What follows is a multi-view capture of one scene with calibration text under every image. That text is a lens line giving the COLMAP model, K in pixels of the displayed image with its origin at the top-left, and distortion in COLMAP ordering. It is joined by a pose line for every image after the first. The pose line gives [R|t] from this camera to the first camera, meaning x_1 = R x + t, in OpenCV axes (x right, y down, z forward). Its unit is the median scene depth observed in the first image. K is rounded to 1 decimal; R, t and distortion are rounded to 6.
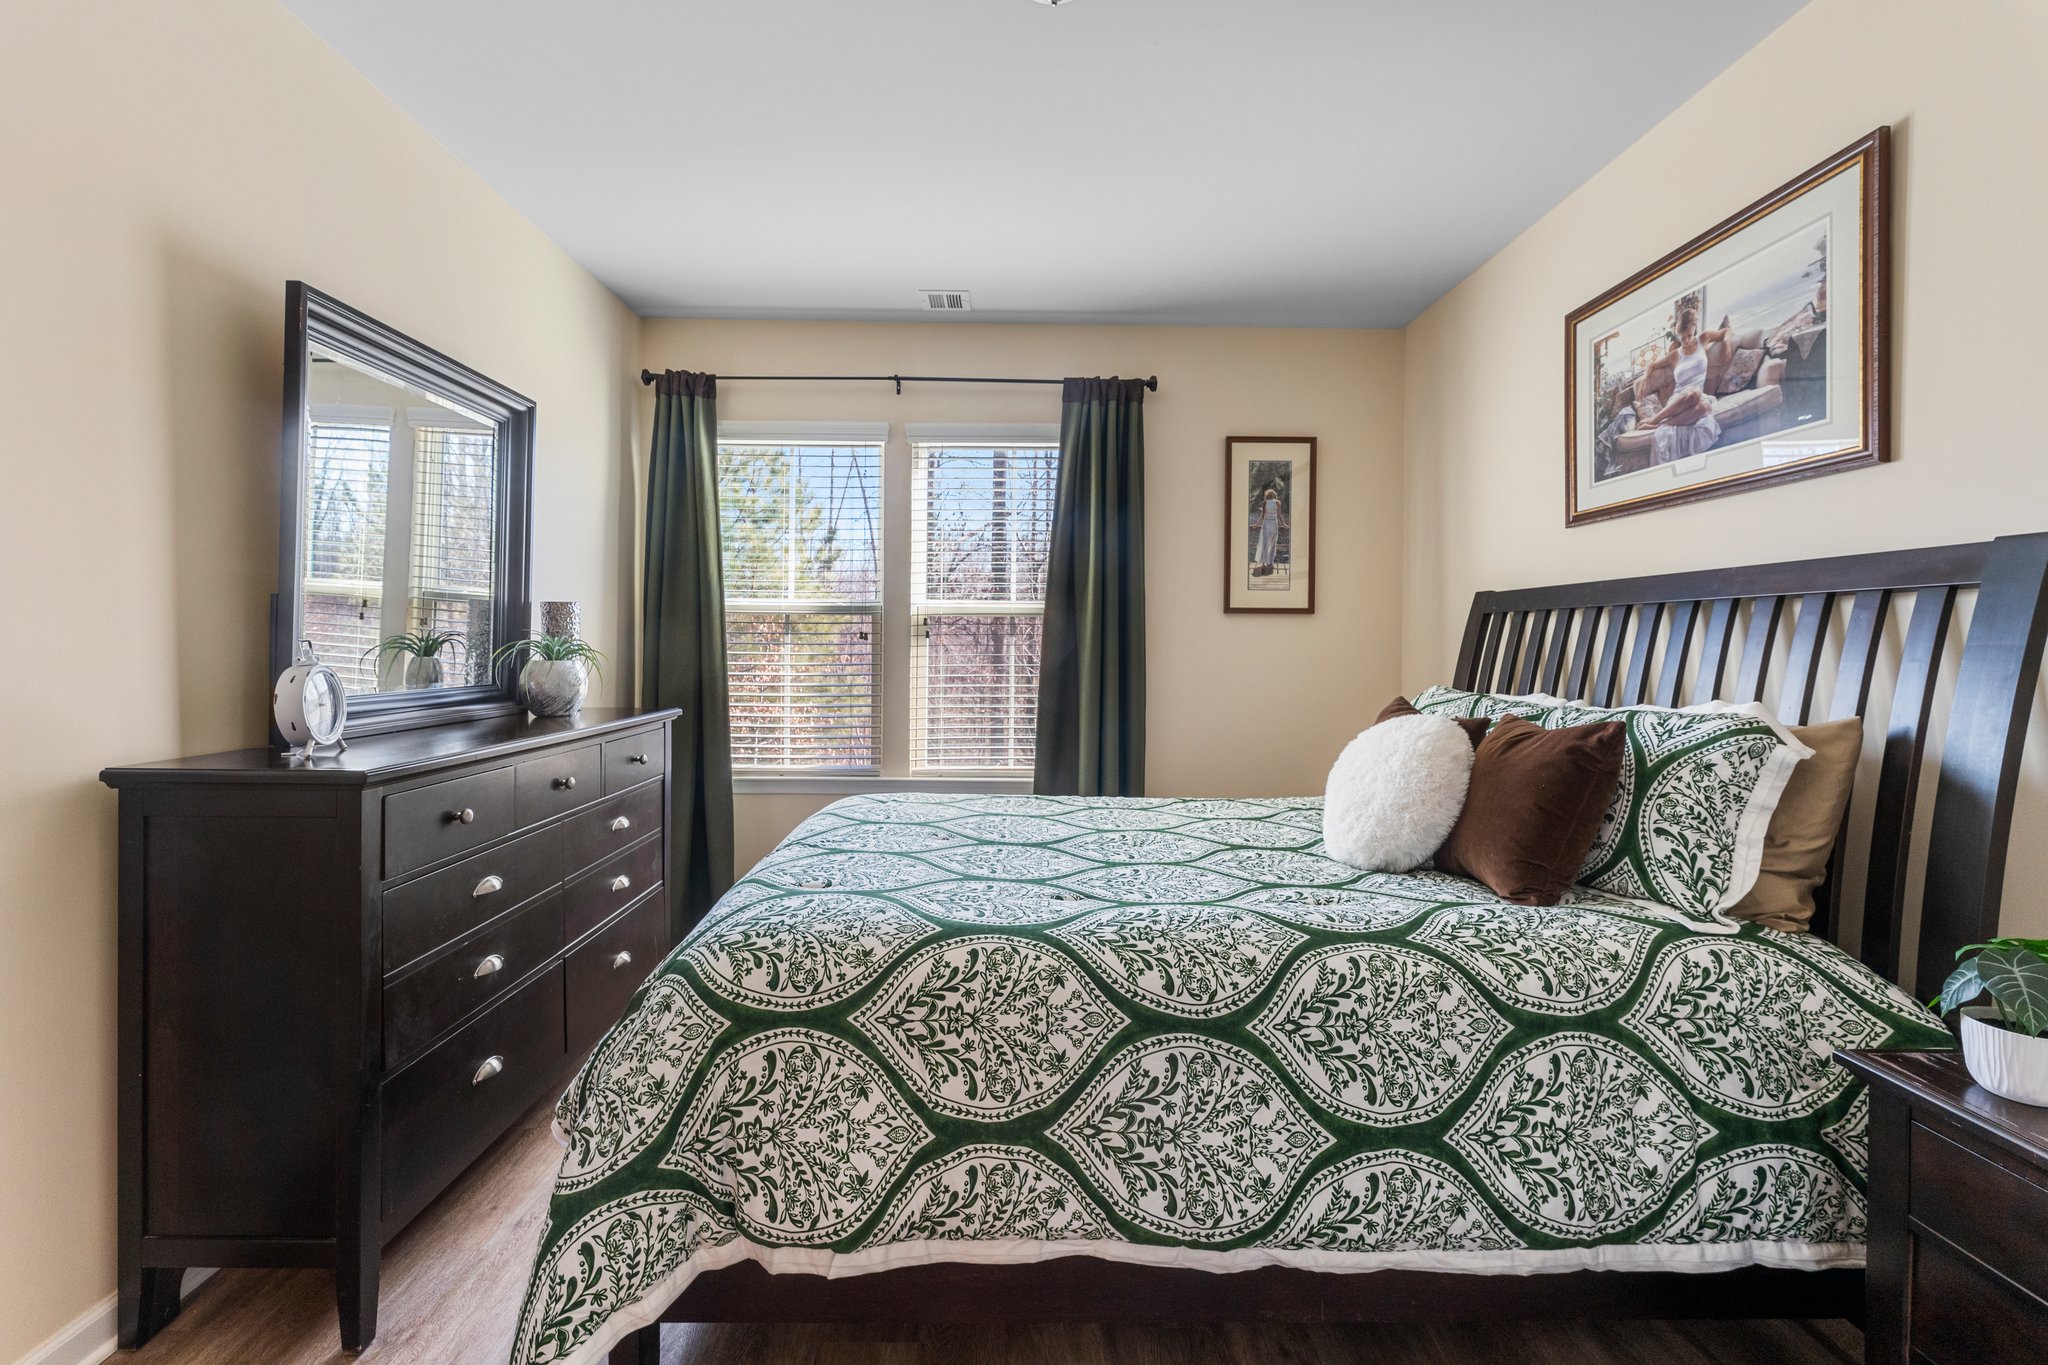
lens RADIAL K [[849.5, 0, 1020.1], [0, 849.5, 637.5], [0, 0, 1]] dist [-0.003335, -0.000387]
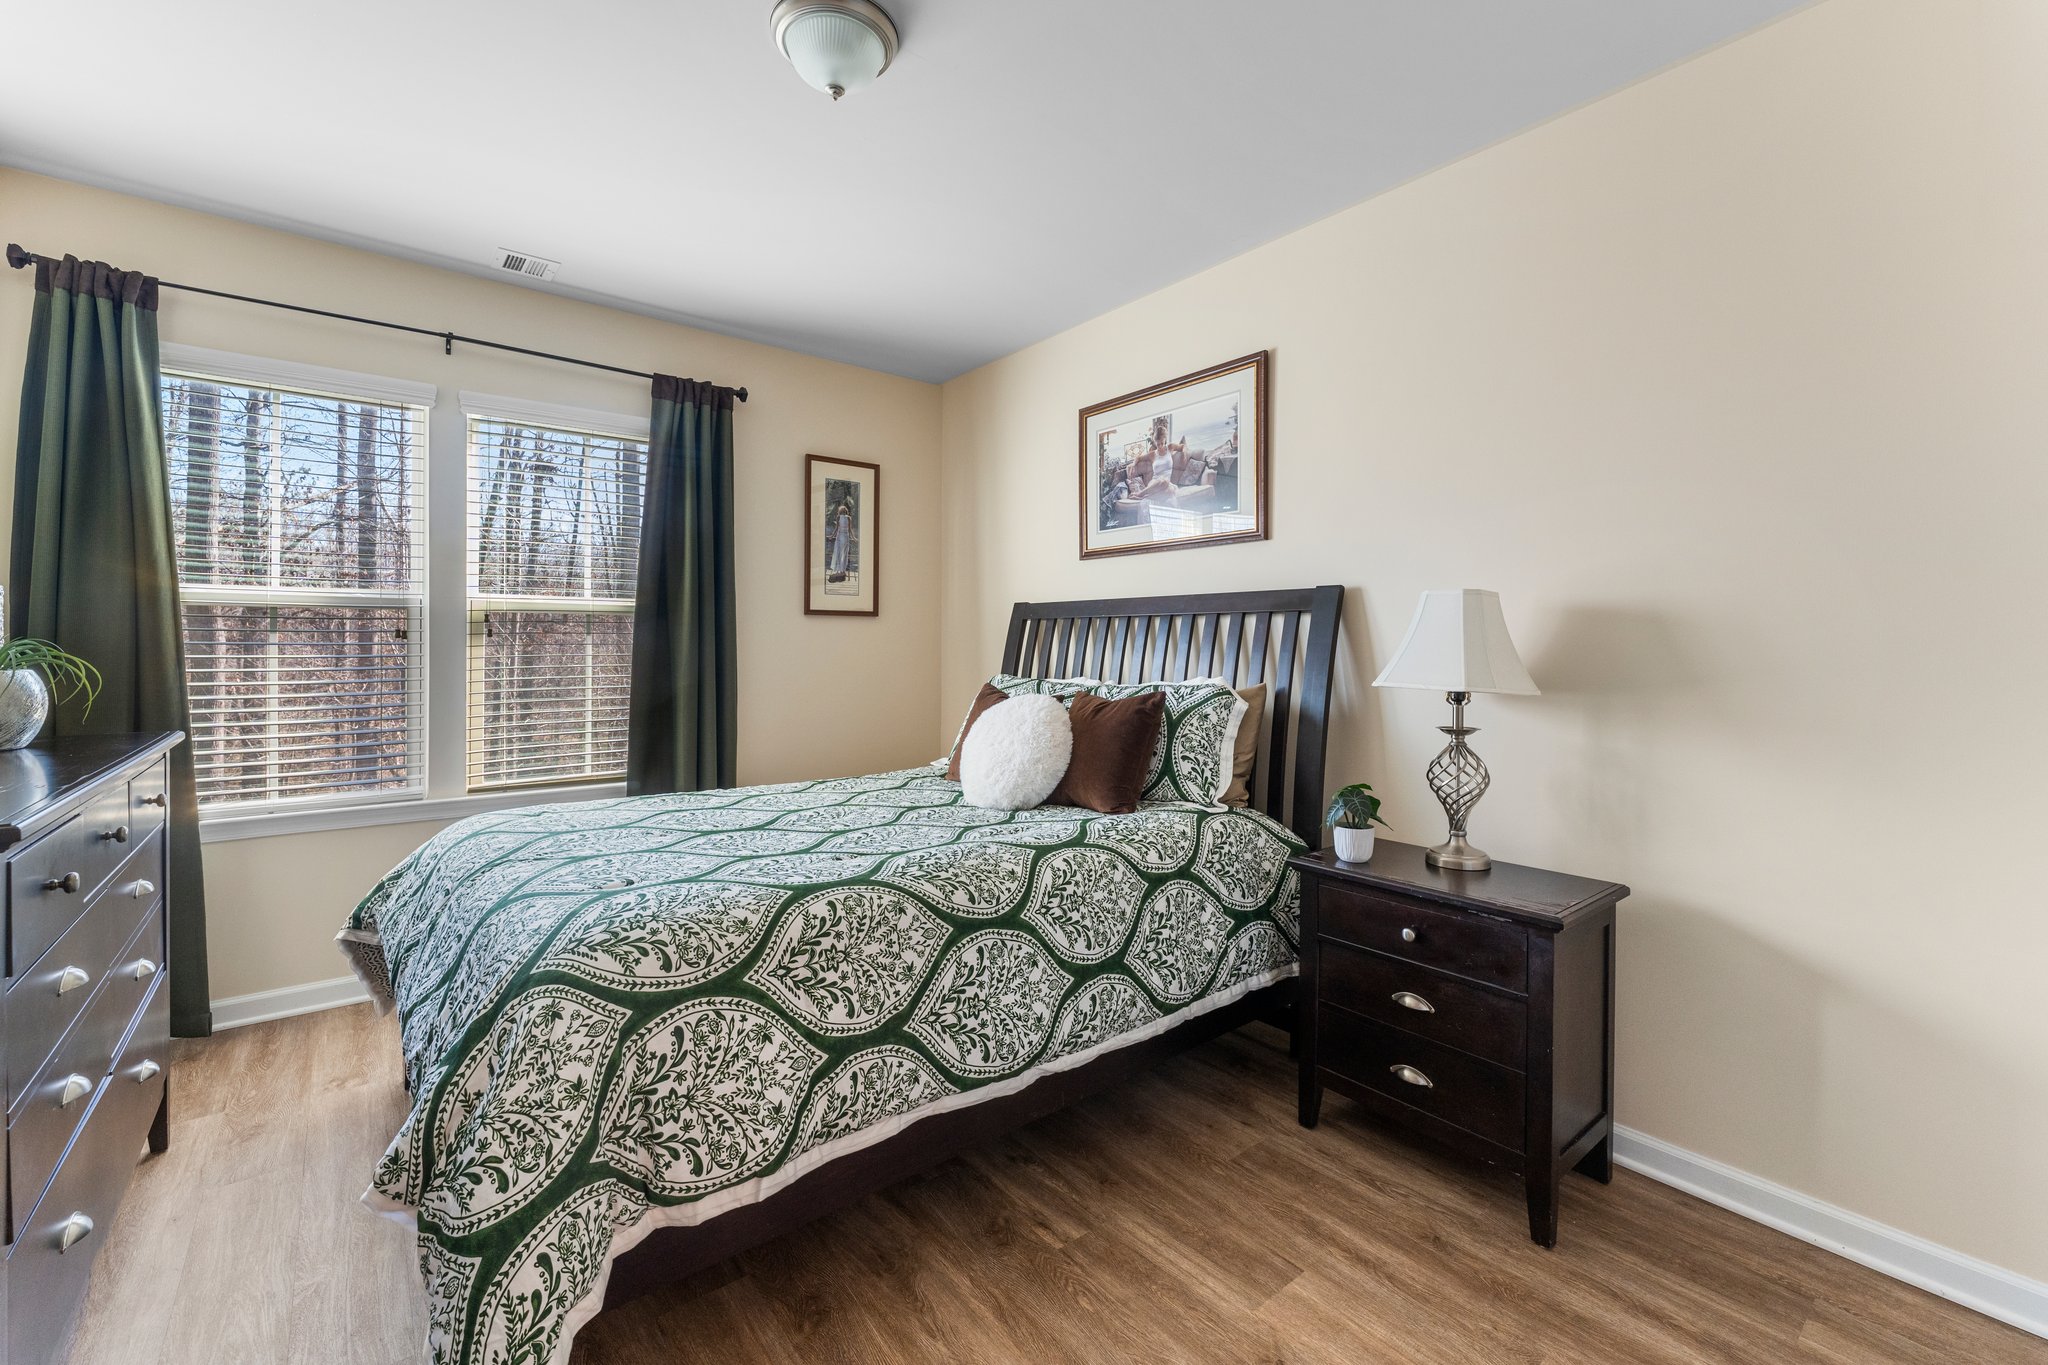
lens RADIAL K [[849.5, 0, 1020.1], [0, 849.5, 637.5], [0, 0, 1]] dist [-0.003335, -0.000387]
pose [[0.785992, 0.001176, 0.618236, -0.596363], [-0.002895, 0.999994, 0.001777, -0.004589], [-0.618230, -0.003186, 0.785991, -0.100776]]
